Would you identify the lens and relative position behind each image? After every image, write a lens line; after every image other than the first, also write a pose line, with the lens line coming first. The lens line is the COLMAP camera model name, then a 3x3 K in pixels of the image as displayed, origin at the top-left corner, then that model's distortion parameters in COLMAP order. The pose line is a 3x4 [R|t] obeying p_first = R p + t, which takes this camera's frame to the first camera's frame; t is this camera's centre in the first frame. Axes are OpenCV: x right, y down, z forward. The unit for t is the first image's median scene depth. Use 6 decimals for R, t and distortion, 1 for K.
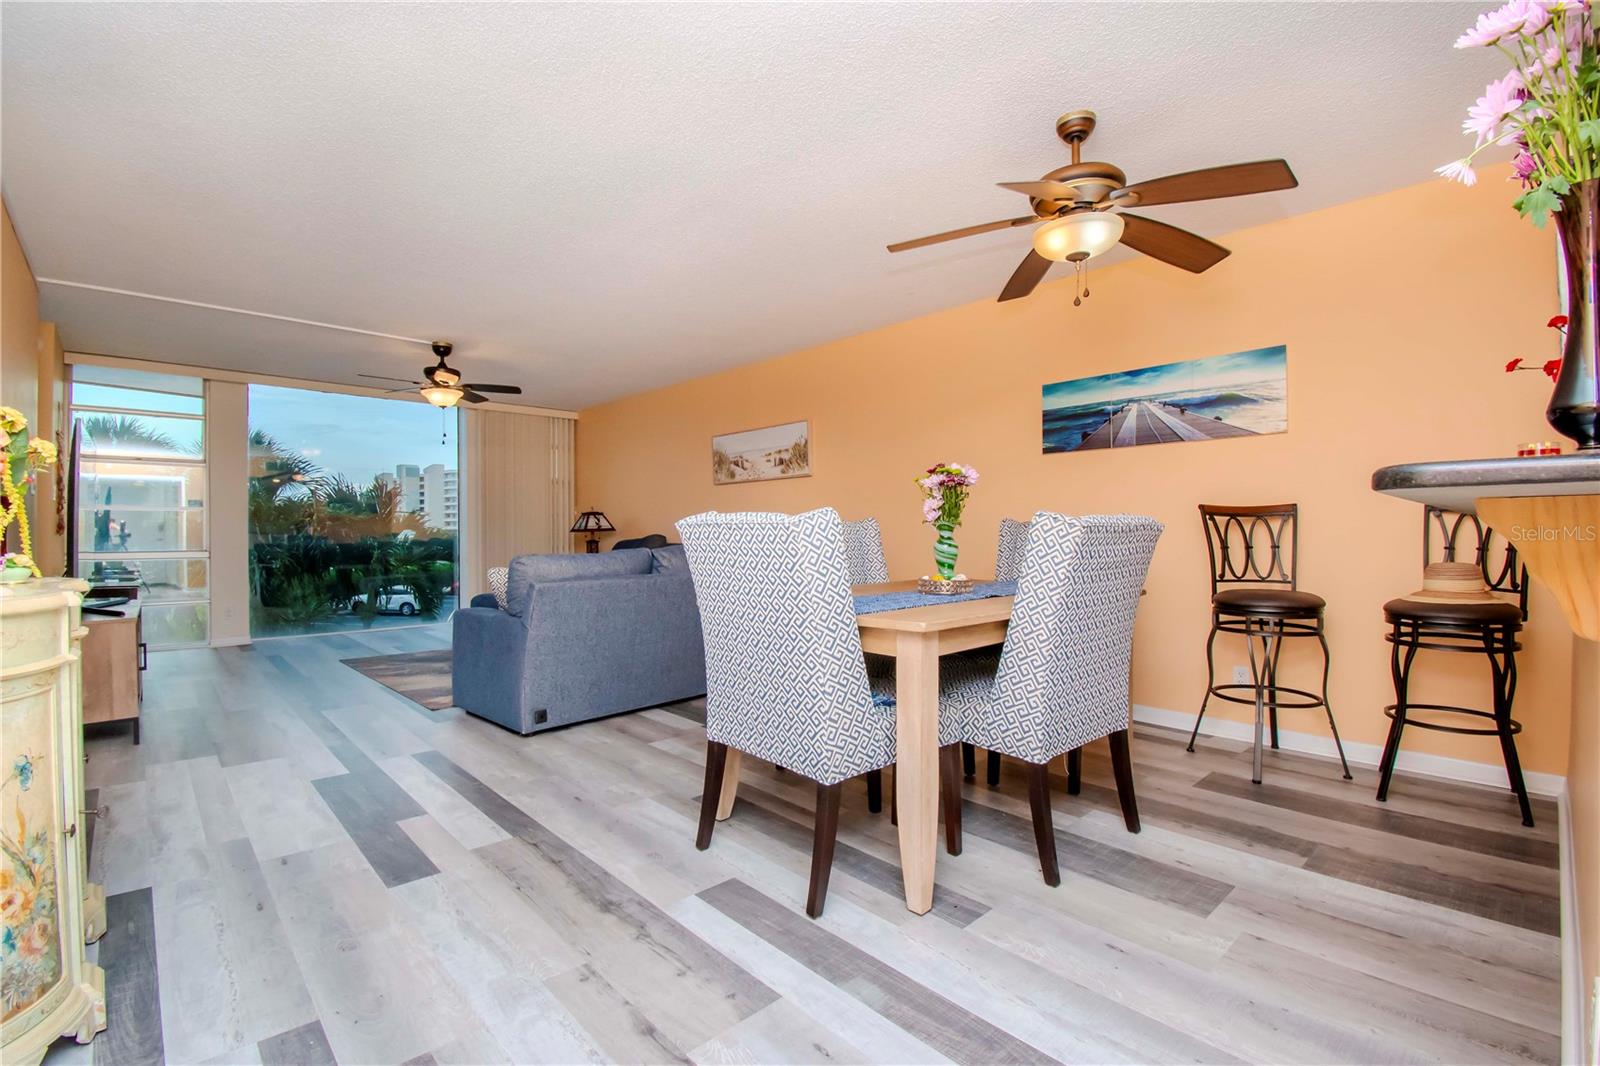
lens RADIAL K [[723.1, 0, 810.3], [0, 723.1, 540.1], [0, 0, 1]] dist [0.011454, -0.017972]
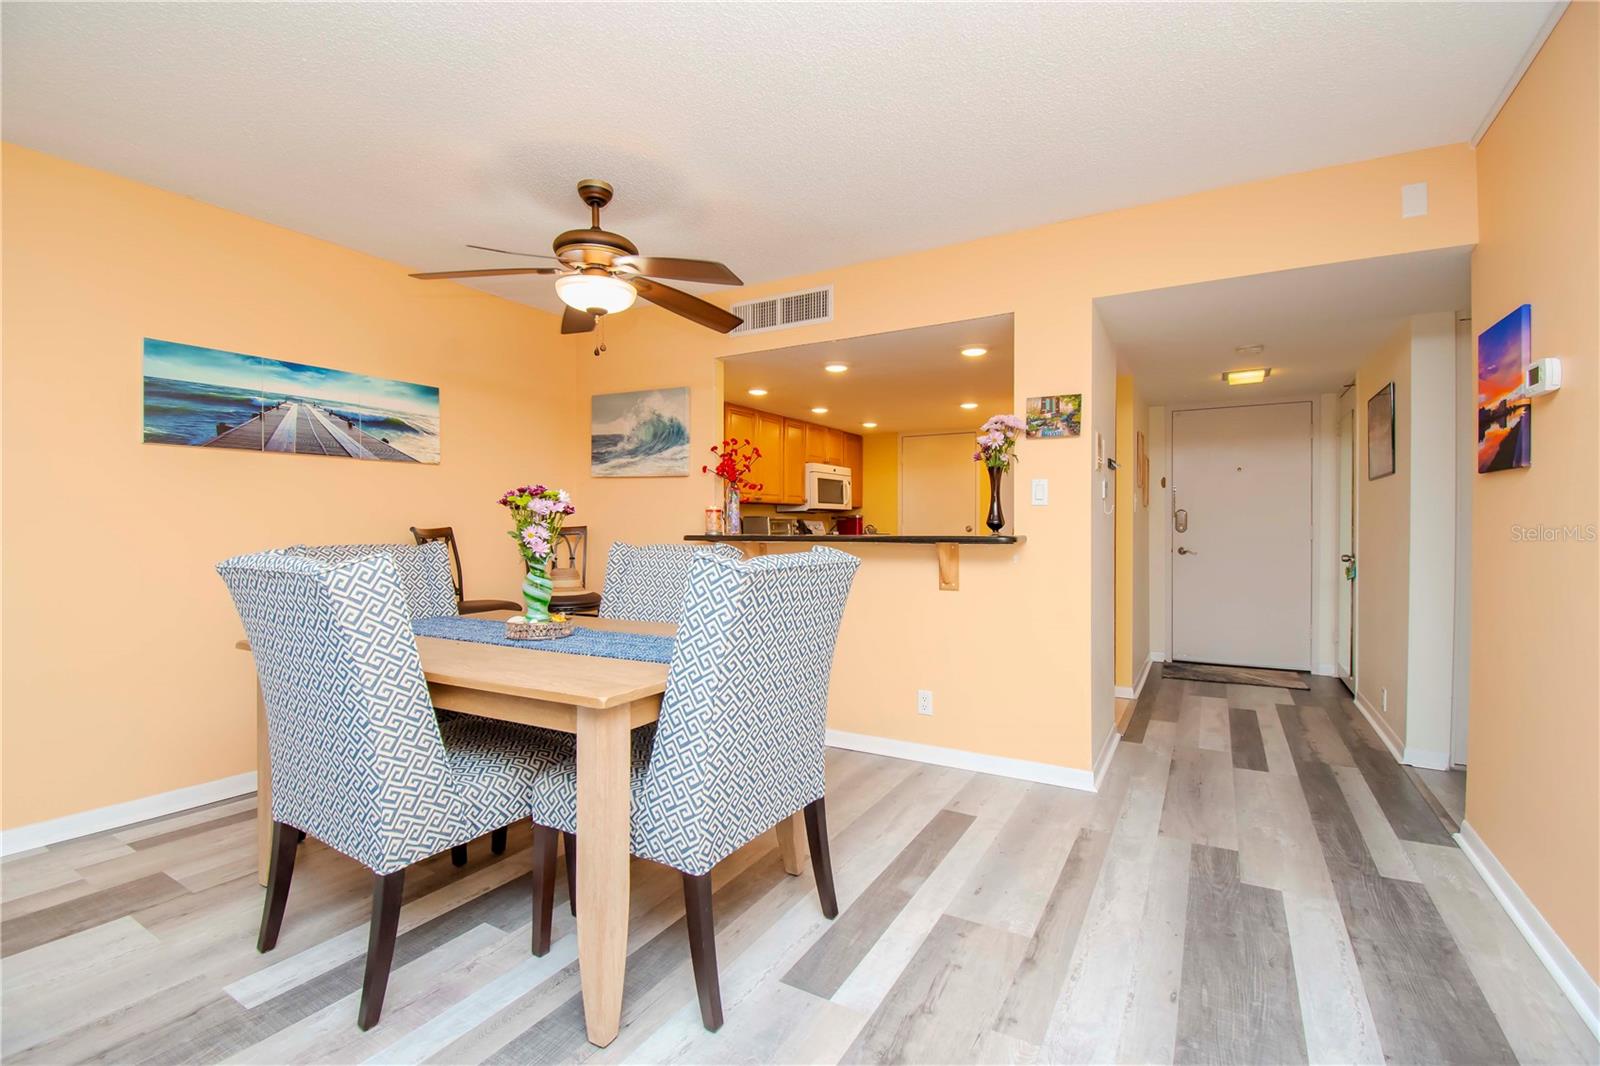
lens RADIAL K [[723.1, 0, 783.2], [0, 723.1, 552.6], [0, 0, 1]] dist [0.011454, -0.017972]
pose [[-0.281815, -0.031741, 0.958944, -0.662207], [0.014581, 0.999196, 0.037358, -0.049956], [-0.959358, 0.024511, -0.281126, 0.892491]]
